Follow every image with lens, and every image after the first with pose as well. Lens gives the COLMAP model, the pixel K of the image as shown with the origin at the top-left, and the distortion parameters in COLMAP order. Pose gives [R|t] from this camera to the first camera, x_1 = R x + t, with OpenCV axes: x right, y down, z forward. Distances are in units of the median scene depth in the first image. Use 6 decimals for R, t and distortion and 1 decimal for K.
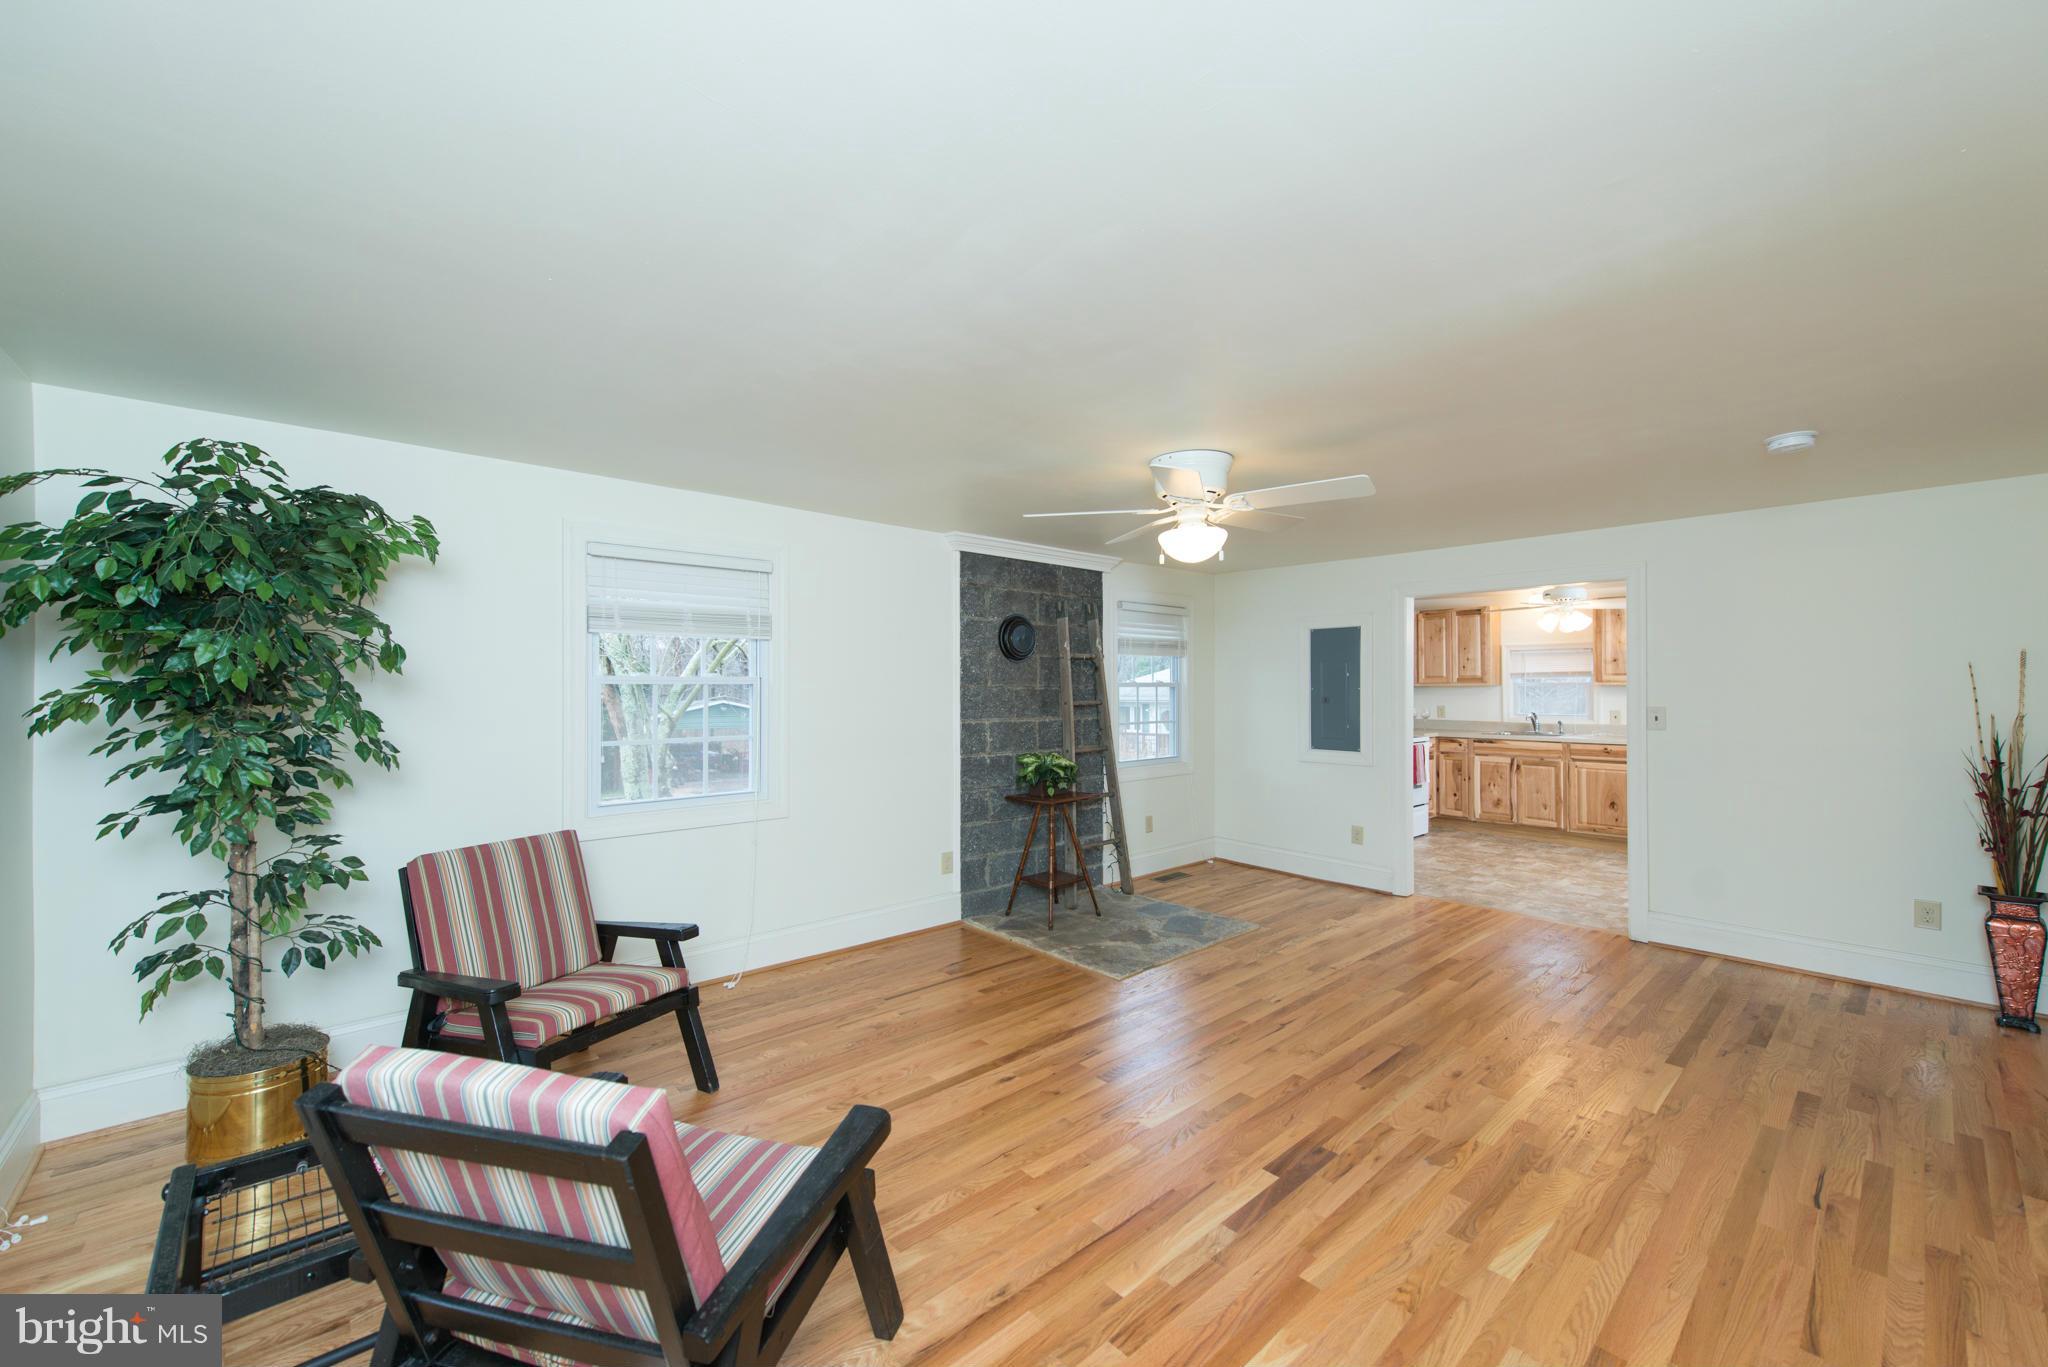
lens RADIAL K [[804.1, 0, 1024.0], [0, 804.1, 683.5], [0, 0, 1]] dist [0.028373, -0.007879]
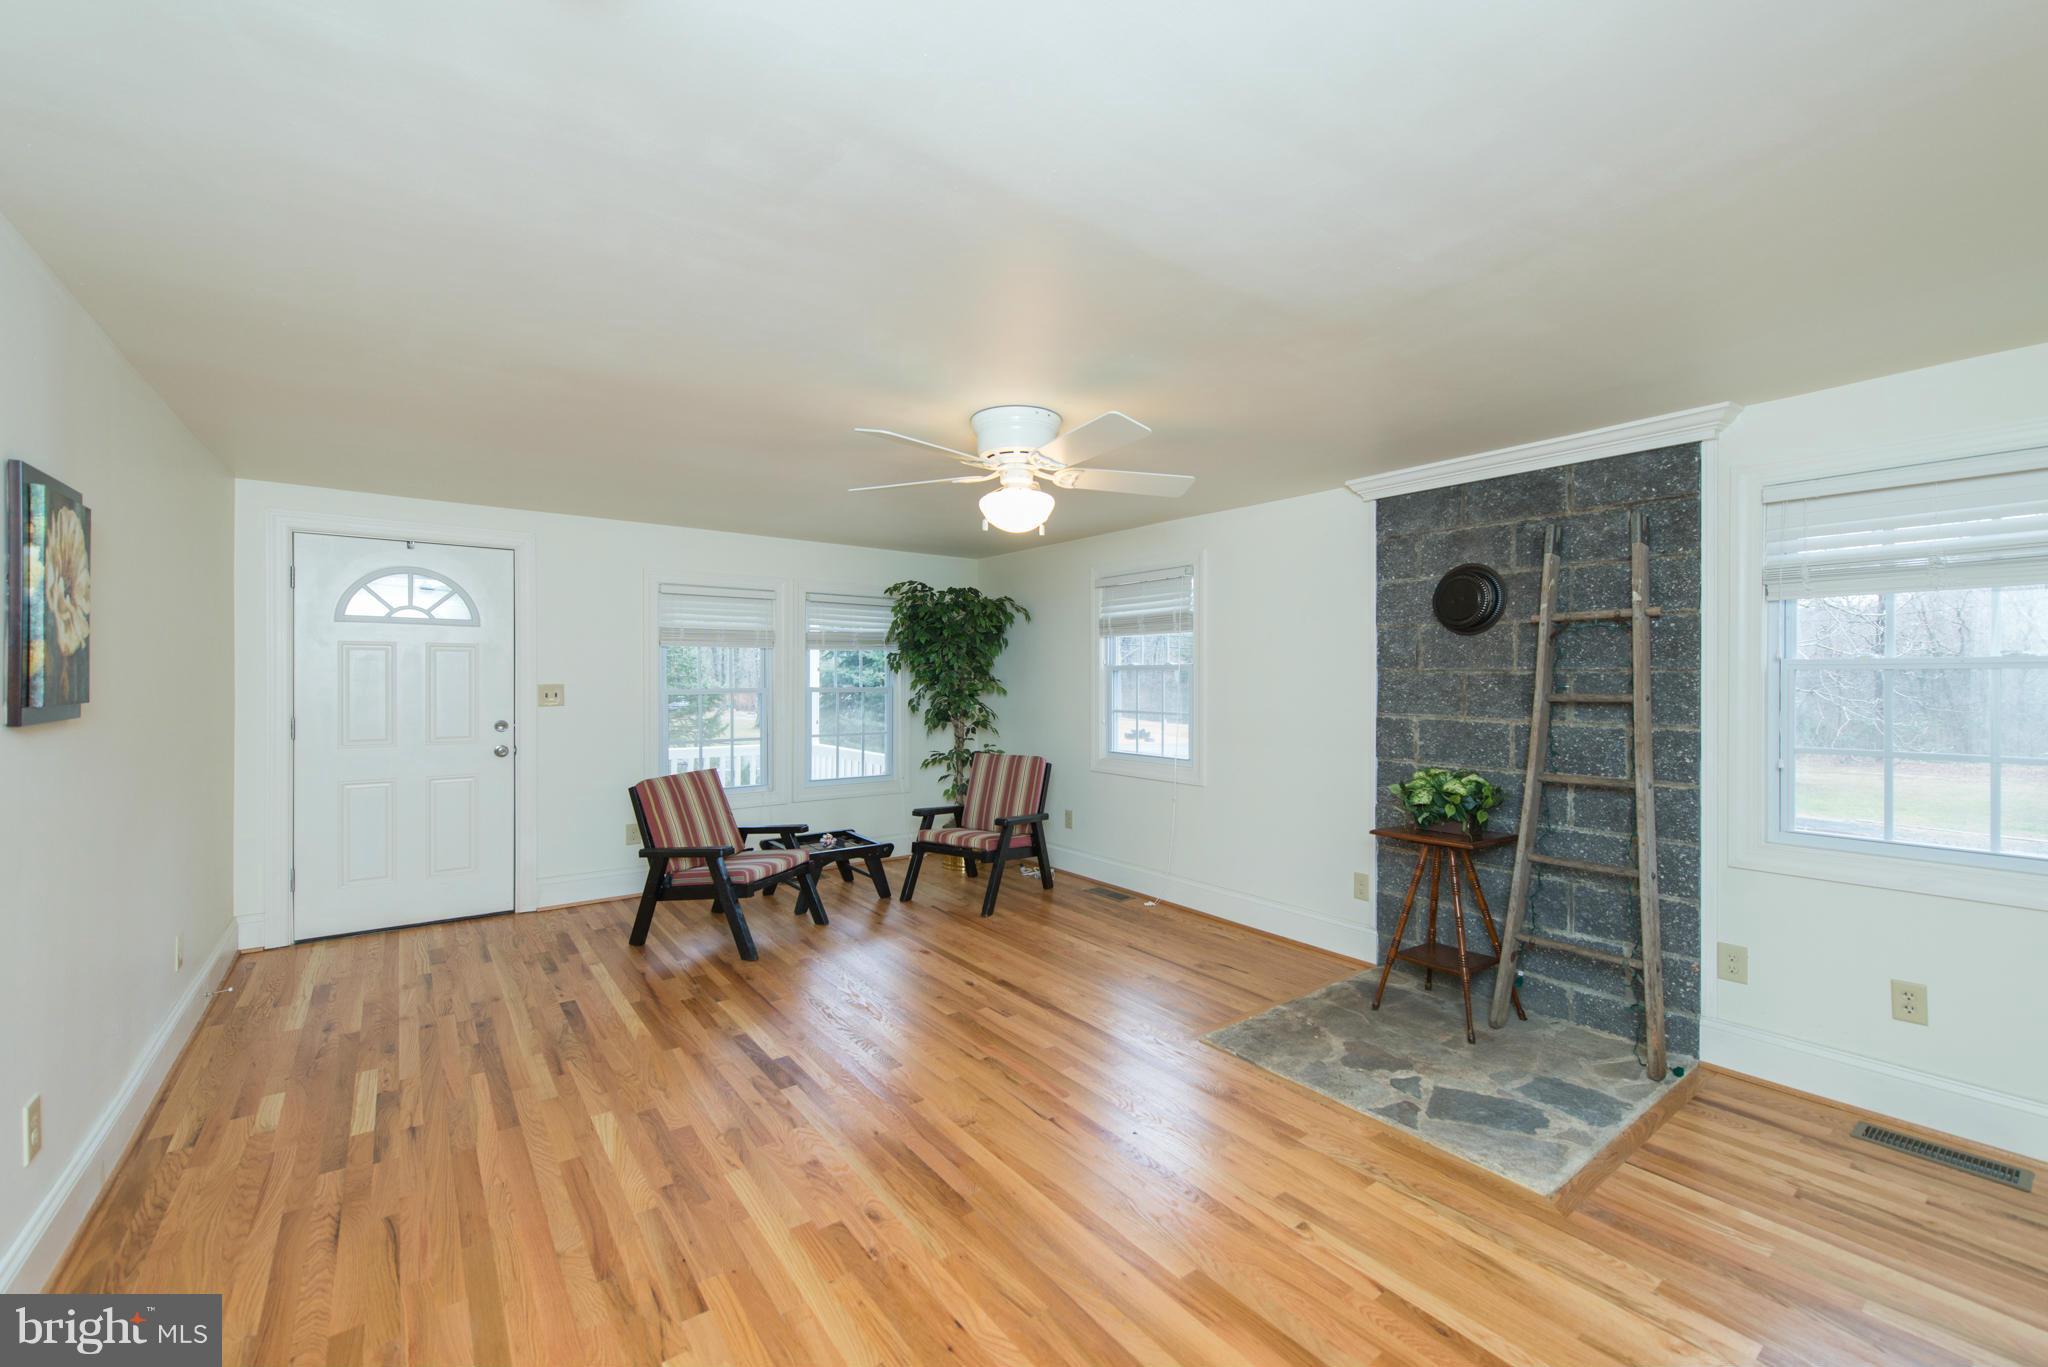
lens RADIAL K [[842.9, 0, 1067.0], [0, 842.9, 678.4], [0, 0, 1]] dist [0.002647, -0.000080]
pose [[-0.064302, 0.001721, -0.997929, 0.902010], [0.000436, 0.999998, 0.001697, 0.011624], [0.997930, -0.000326, -0.064303, 0.878565]]
